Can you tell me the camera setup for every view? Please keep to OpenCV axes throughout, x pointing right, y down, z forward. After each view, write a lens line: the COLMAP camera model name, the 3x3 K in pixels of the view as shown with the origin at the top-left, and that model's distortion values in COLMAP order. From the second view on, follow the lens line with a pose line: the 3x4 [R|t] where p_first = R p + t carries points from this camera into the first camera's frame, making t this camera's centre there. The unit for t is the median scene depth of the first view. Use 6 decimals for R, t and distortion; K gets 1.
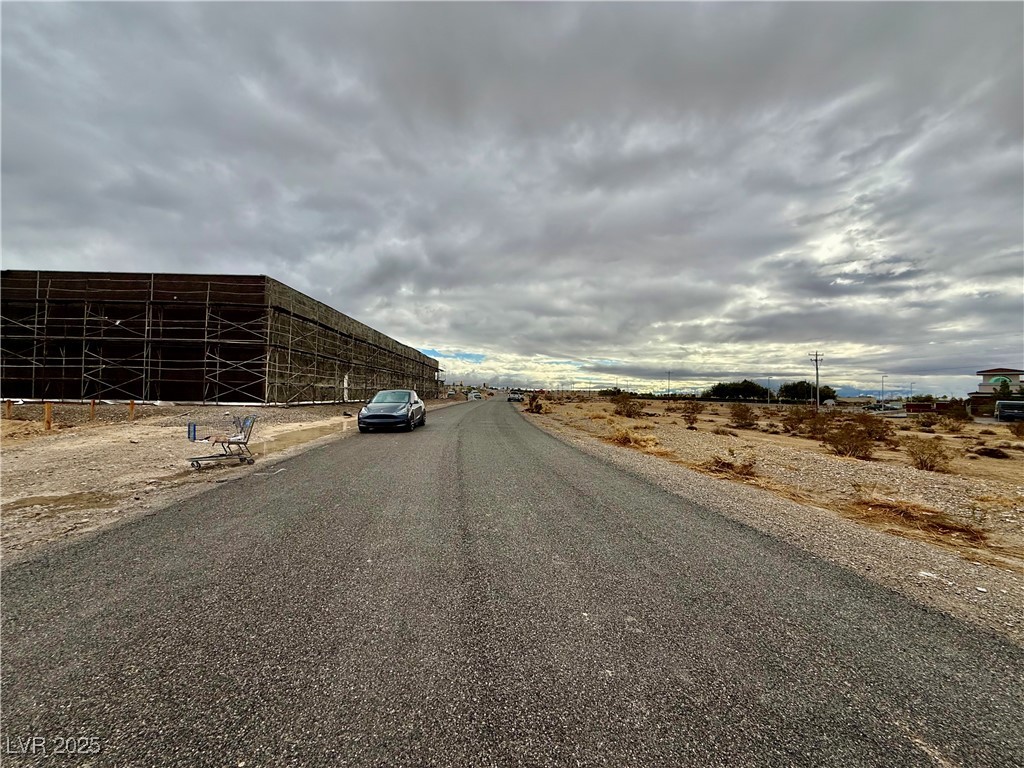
lens RADIAL K [[405.6, 0, 512.7], [0, 405.6, 392.1], [0, 0, 1]] dist [-0.001296, -0.000070]
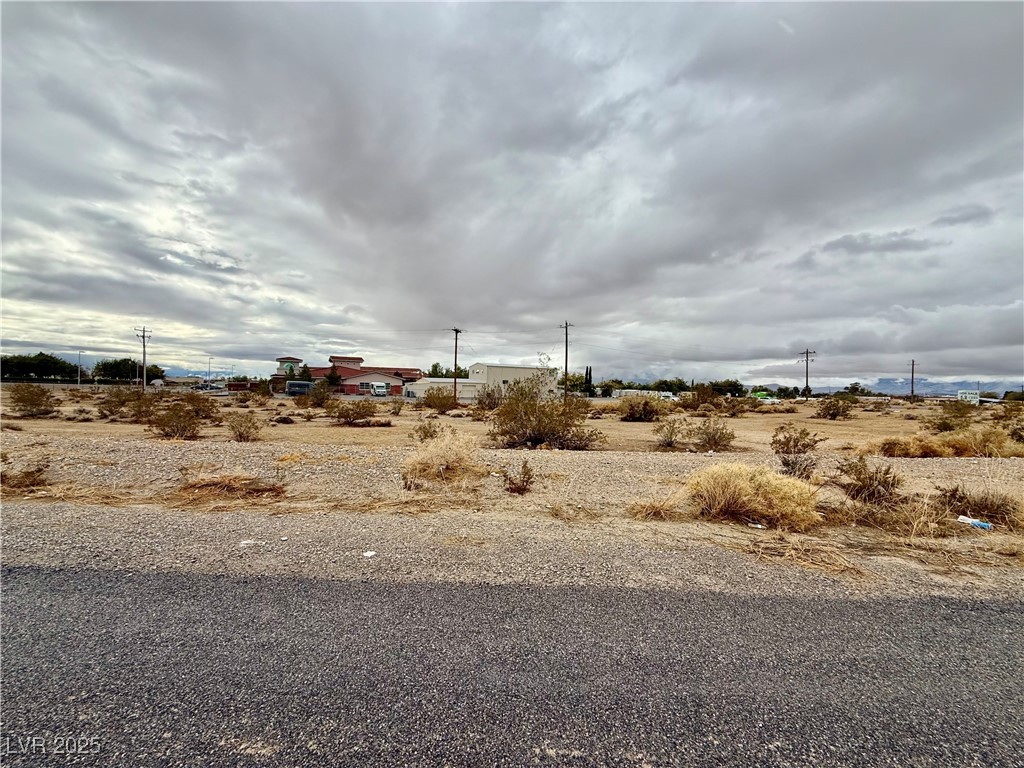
lens RADIAL K [[405.6, 0, 511.1], [0, 405.6, 382.8], [0, 0, 1]] dist [-0.001296, -0.000070]
pose [[0.189091, -0.004000, 0.981951, 0.006901], [-0.021929, 0.999725, 0.008295, 0.000143], [-0.981715, -0.023101, 0.188952, 0.007913]]
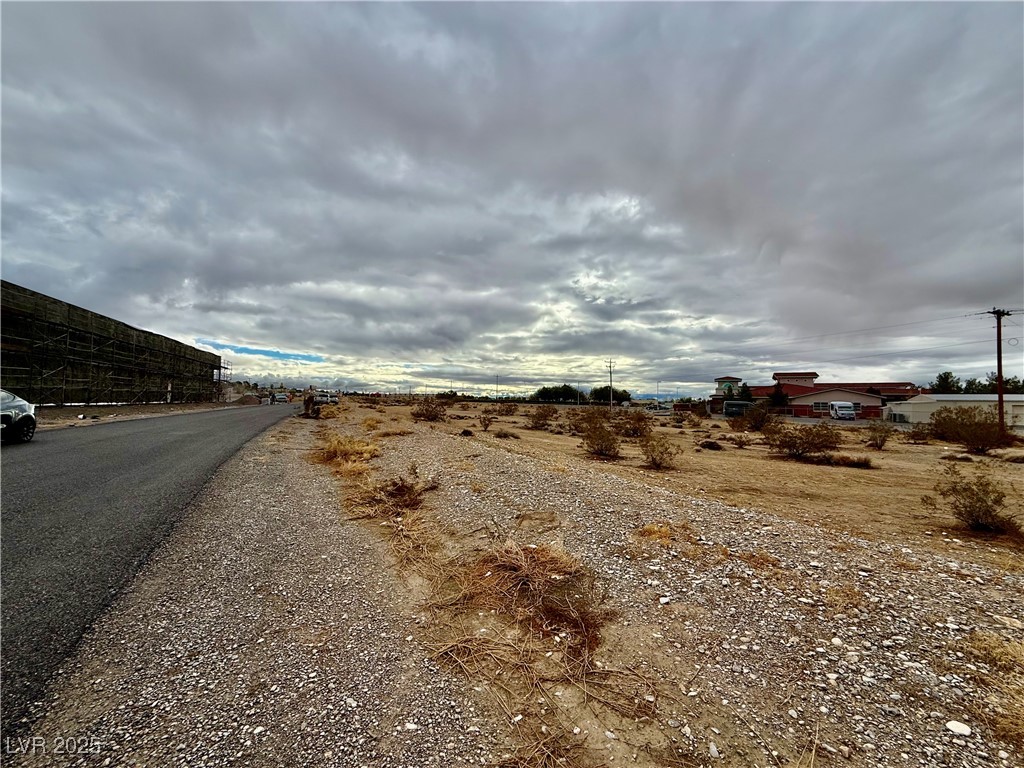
lens RADIAL K [[405.6, 0, 511.3], [0, 405.6, 385.5], [0, 0, 1]] dist [-0.001296, -0.000070]
pose [[0.928068, 0.008760, 0.372307, 0.079241], [0.000638, 0.999684, -0.025112, 0.003463], [-0.372409, 0.023543, 0.927770, 0.049606]]
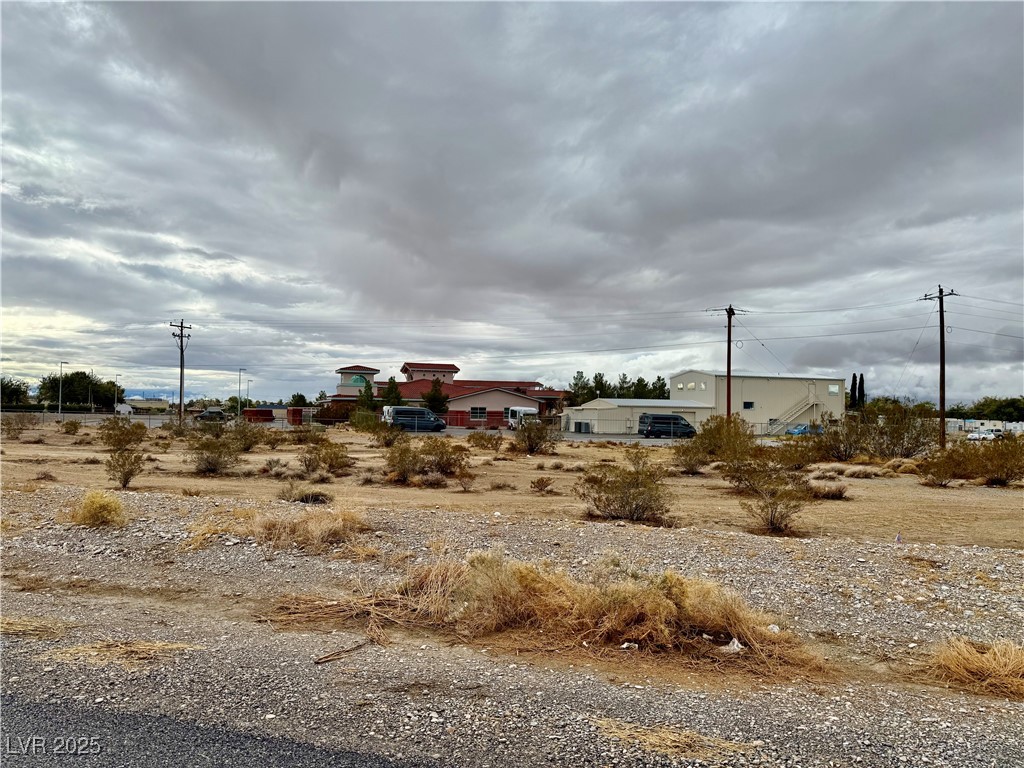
lens RADIAL K [[714.3, 0, 497.0], [0, 714.3, 440.5], [0, 0, 1]] dist [0.007116, -0.014505]
pose [[0.376080, -0.051014, 0.925182, -0.031035], [-0.013962, 0.998058, 0.060708, 0.000258], [-0.926482, -0.035748, 0.374638, 0.267221]]
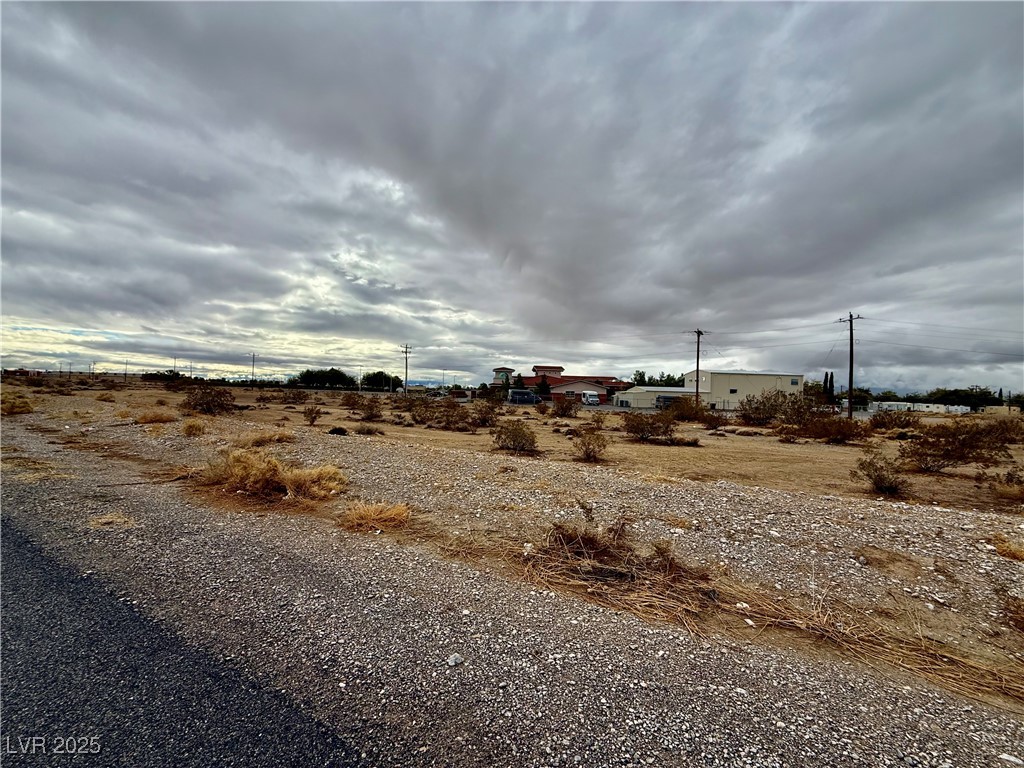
lens RADIAL K [[405.6, 0, 512.0], [0, 405.6, 390.0], [0, 0, 1]] dist [-0.001296, -0.000070]
pose [[0.582028, 0.000369, 0.813169, 0.022846], [-0.021242, 0.999666, 0.014750, 0.002048], [-0.812891, -0.025858, 0.581841, 0.148335]]
